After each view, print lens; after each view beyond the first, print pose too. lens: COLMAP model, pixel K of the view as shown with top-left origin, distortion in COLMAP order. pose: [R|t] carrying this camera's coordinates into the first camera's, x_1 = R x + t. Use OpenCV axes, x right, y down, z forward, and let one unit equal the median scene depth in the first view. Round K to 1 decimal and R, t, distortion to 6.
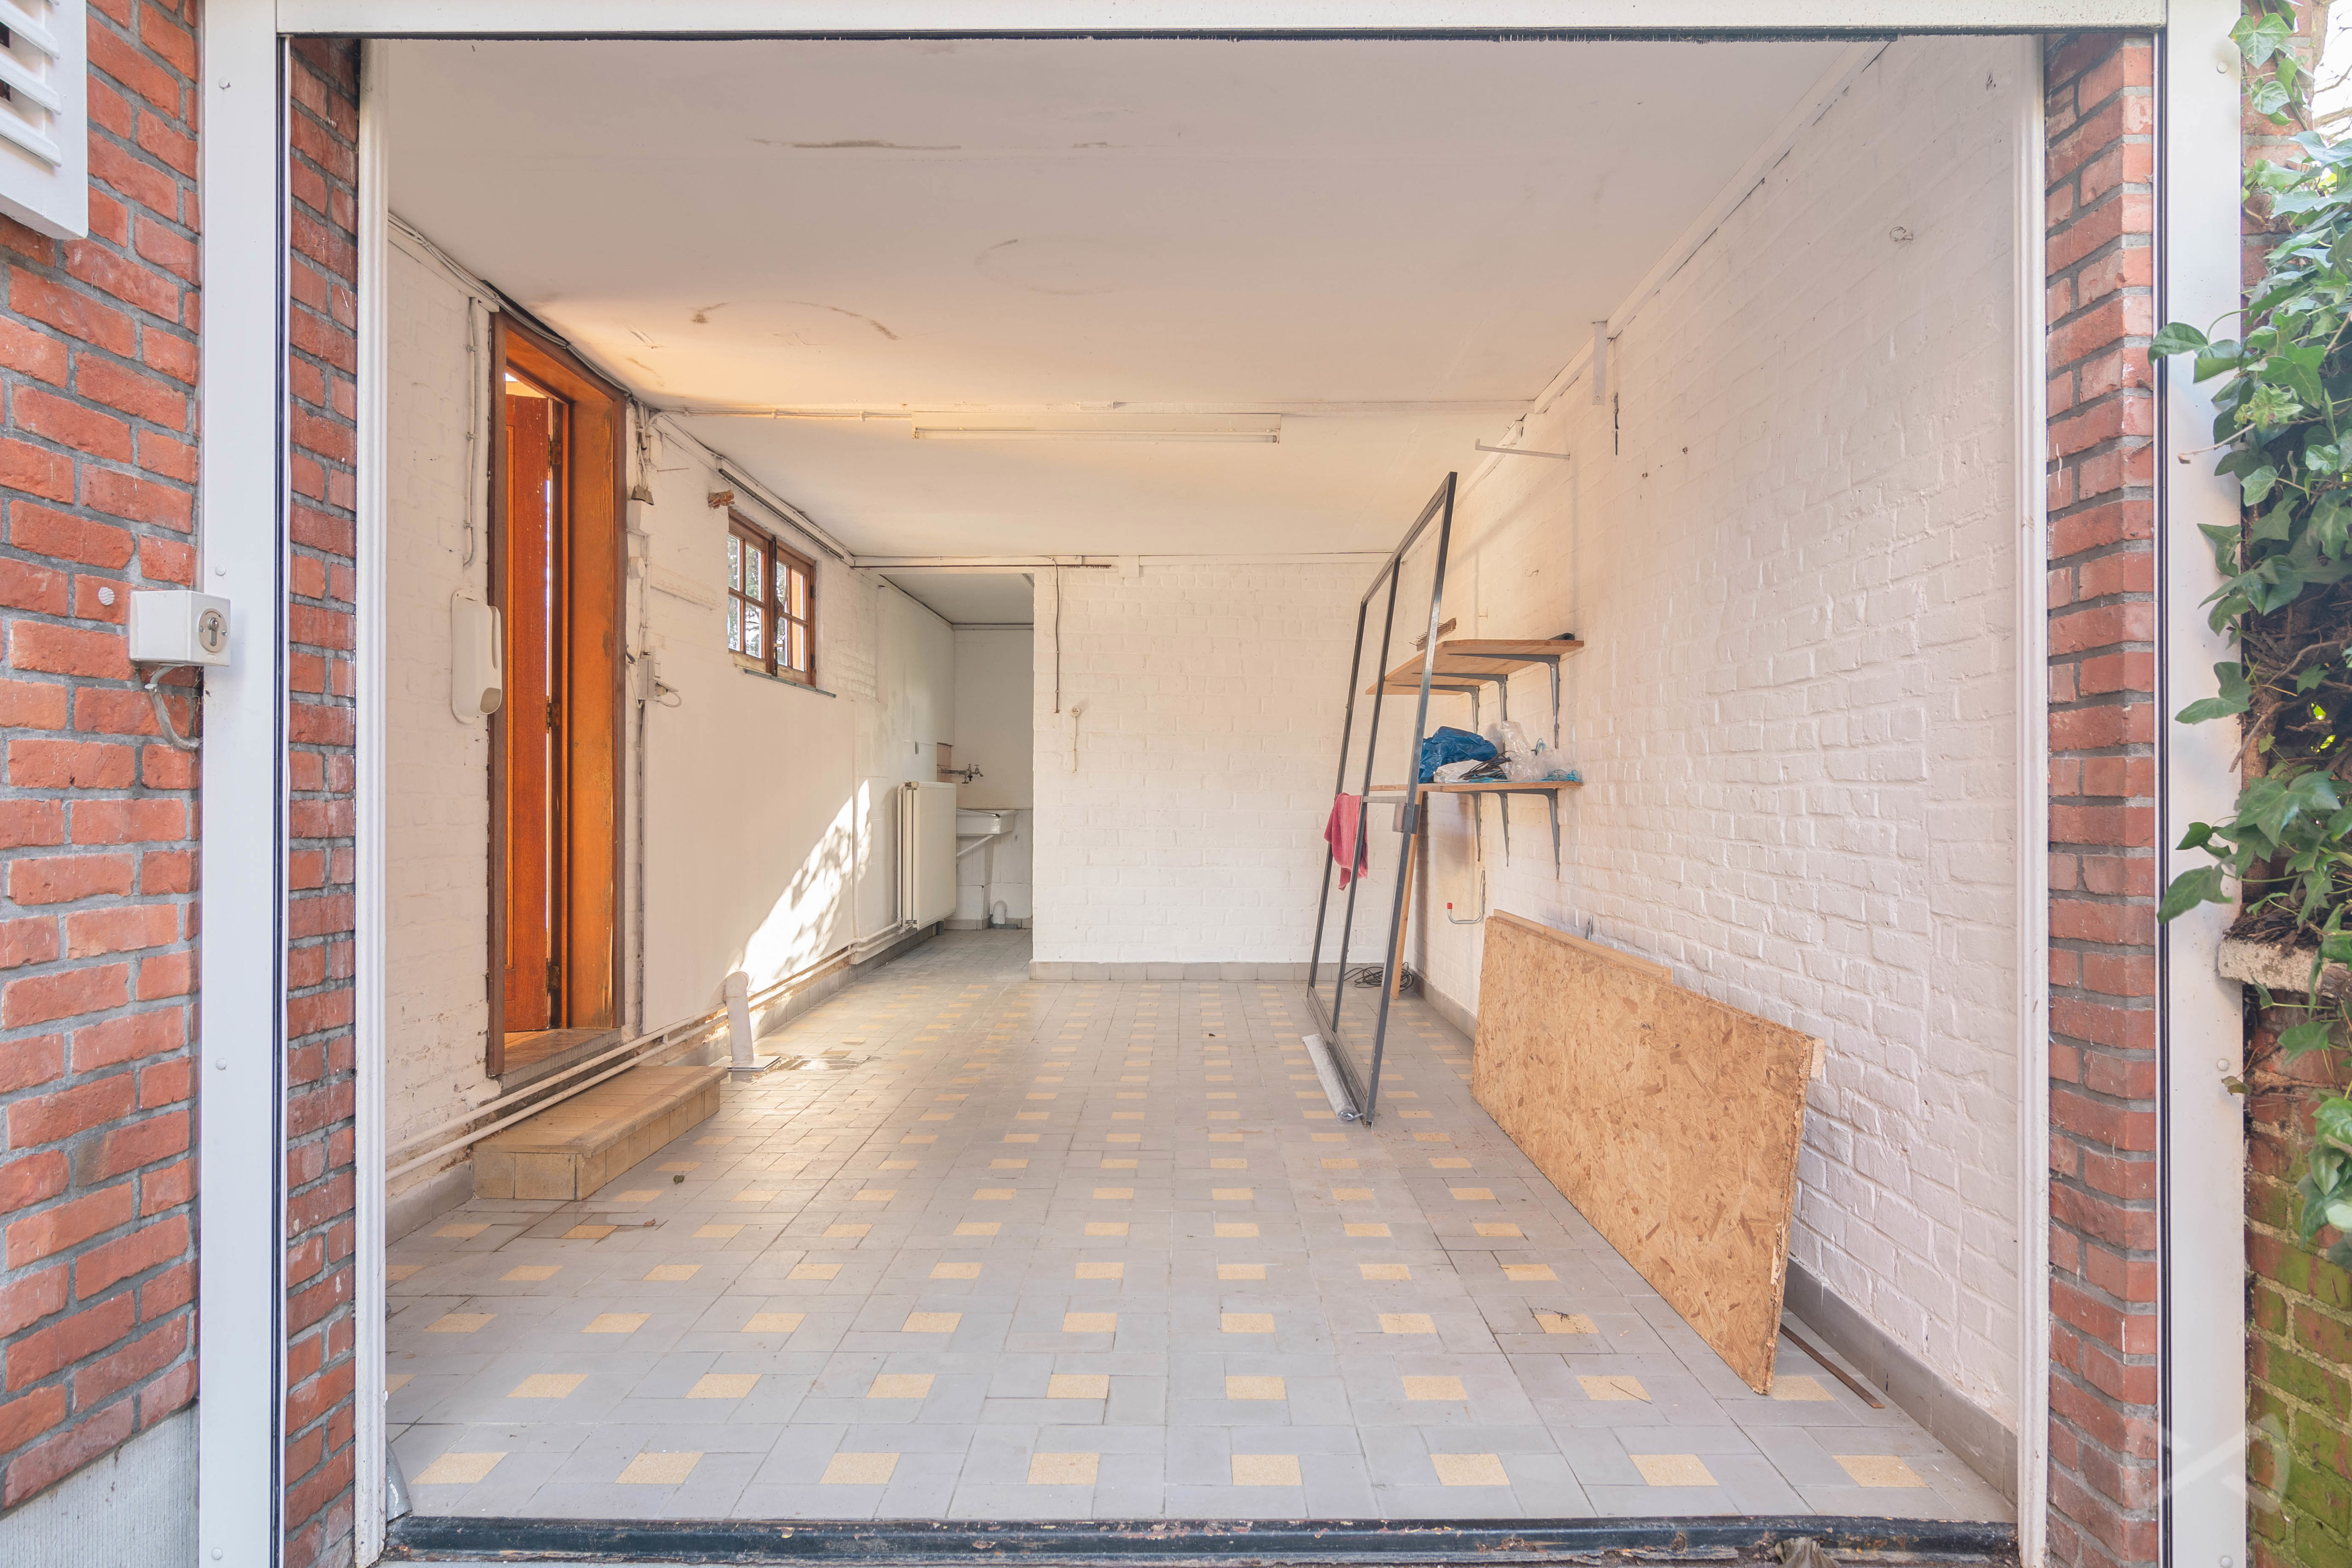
lens RADIAL K [[1475.7, 0, 1181.0], [0, 1475.7, 787.0], [0, 0, 1]] dist [-0.004632, 0.000429]
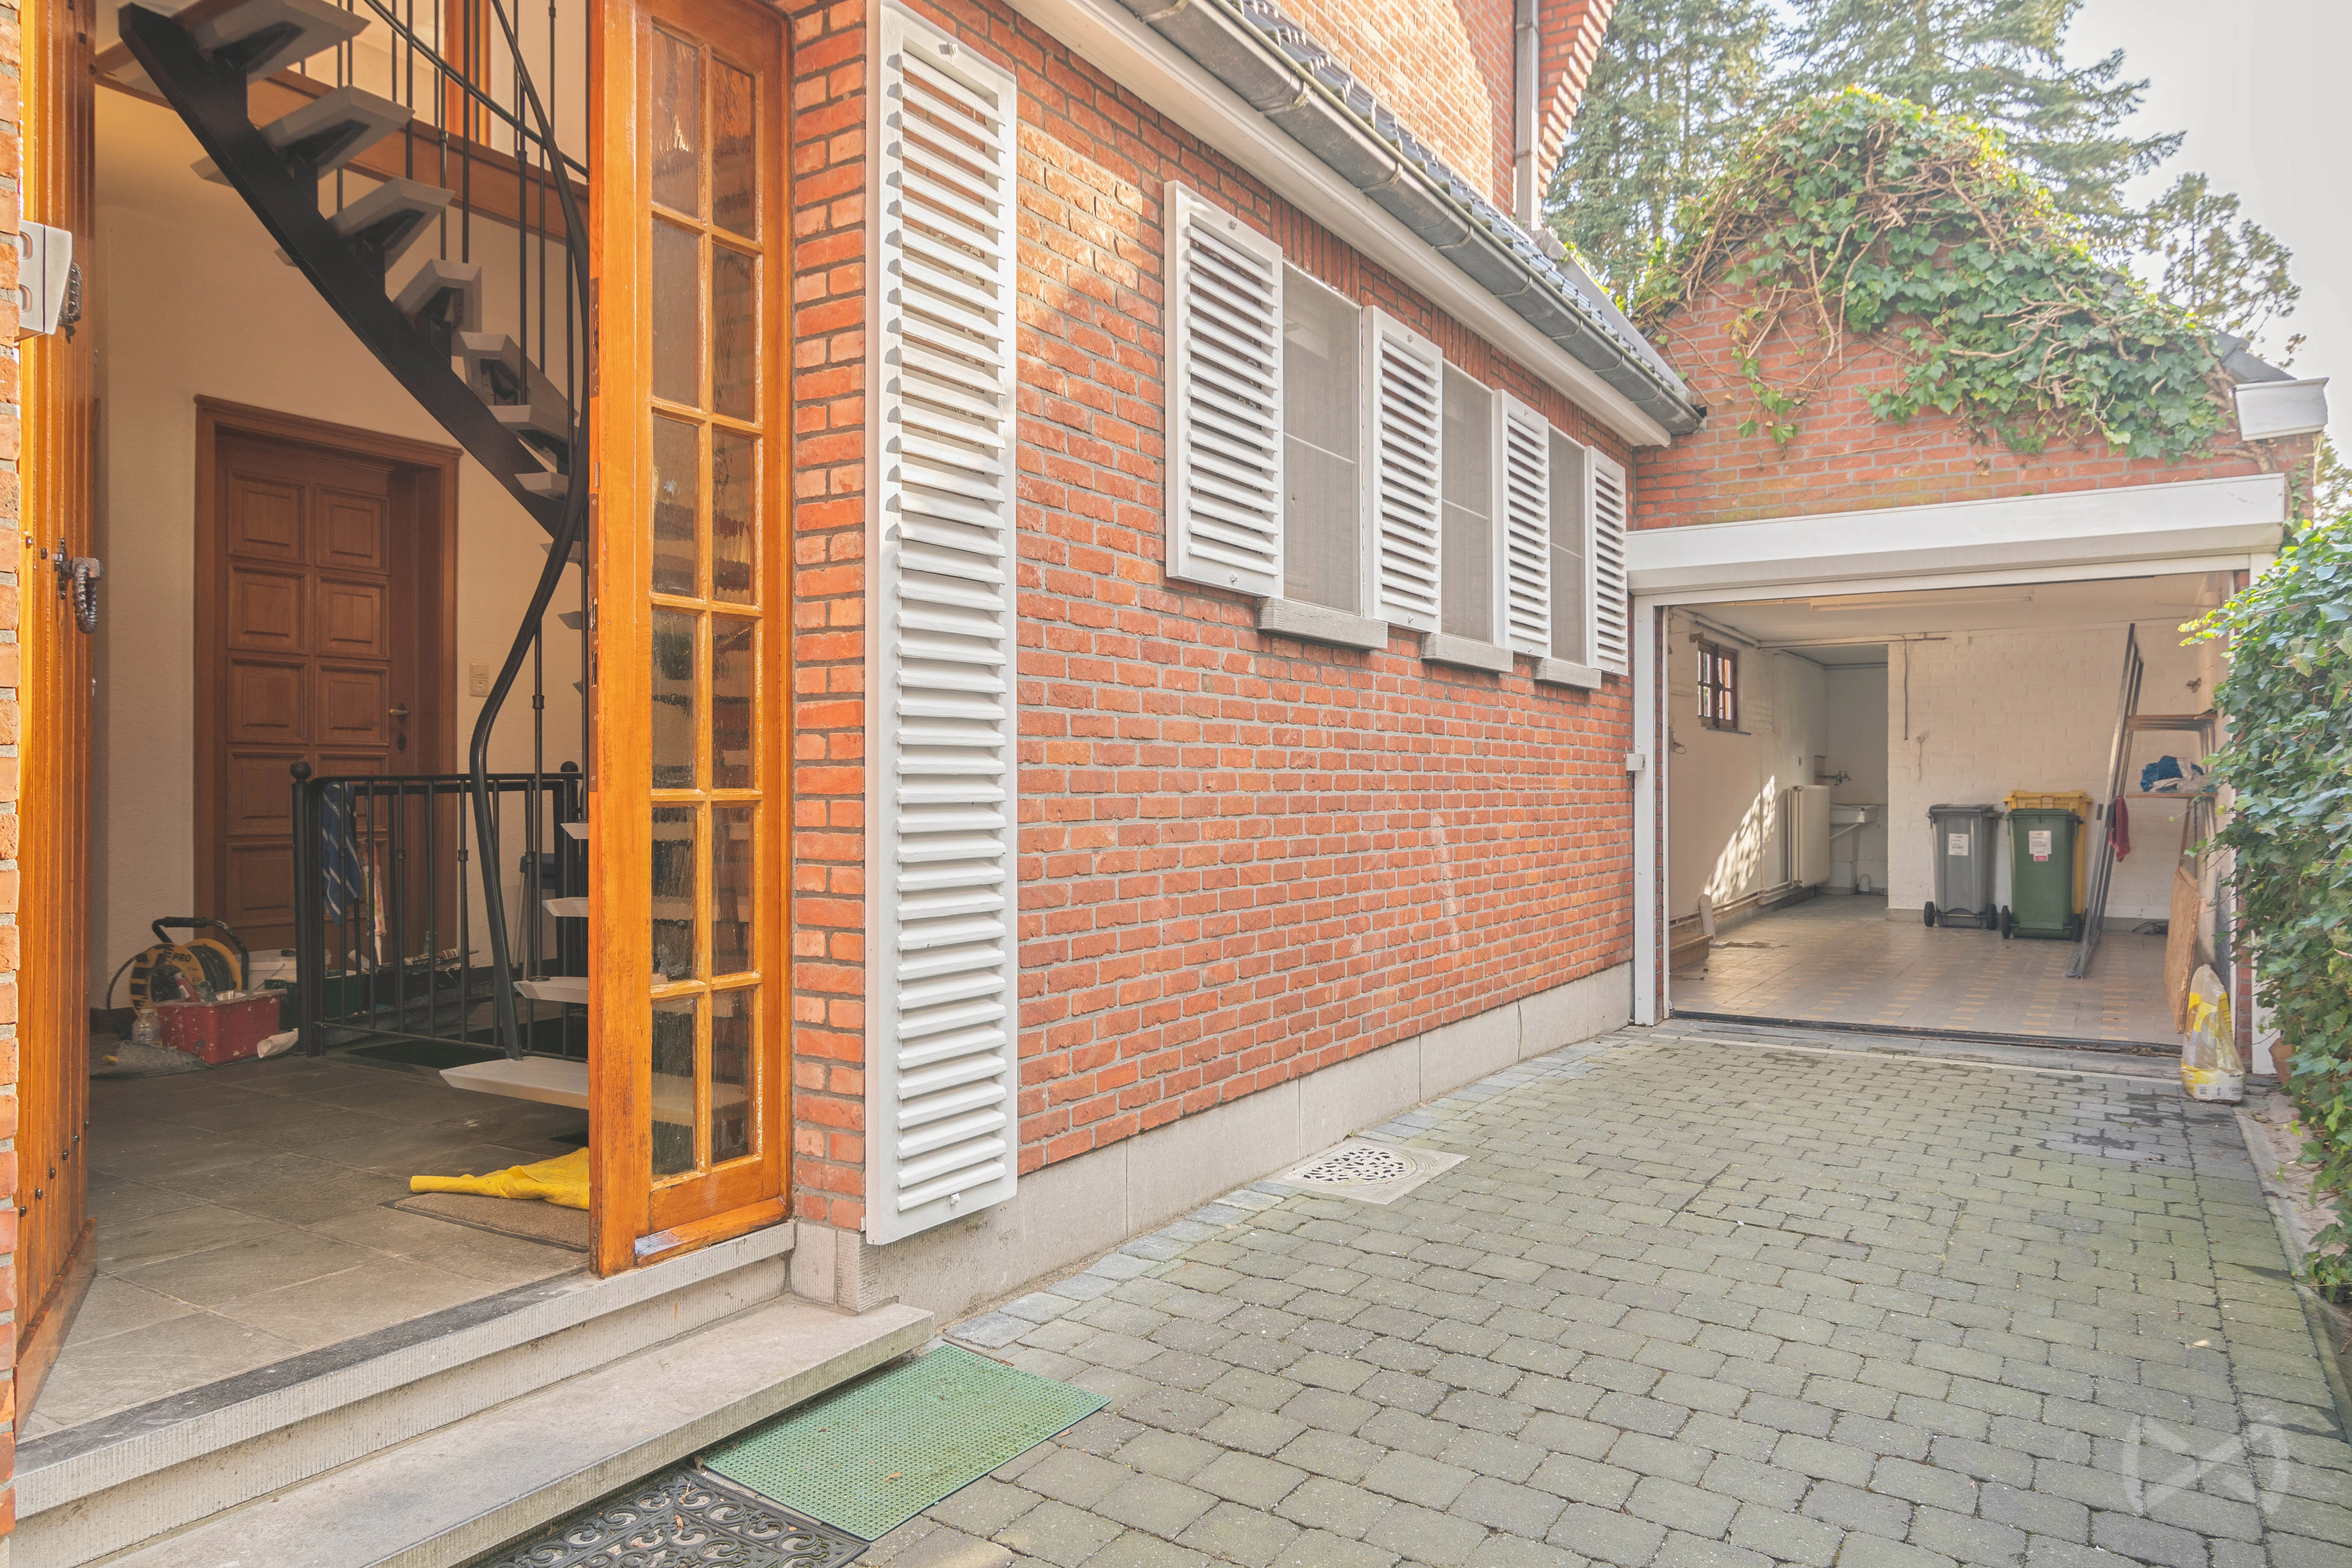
lens RADIAL K [[1475.7, 0, 1190.3], [0, 1475.7, 783.6], [0, 0, 1]] dist [-0.004632, 0.000429]
pose [[0.850743, -0.001135, -0.525581, 0.081687], [0.003308, 0.999989, 0.003194, -0.014129], [0.525572, -0.004456, 0.850737, -0.624858]]
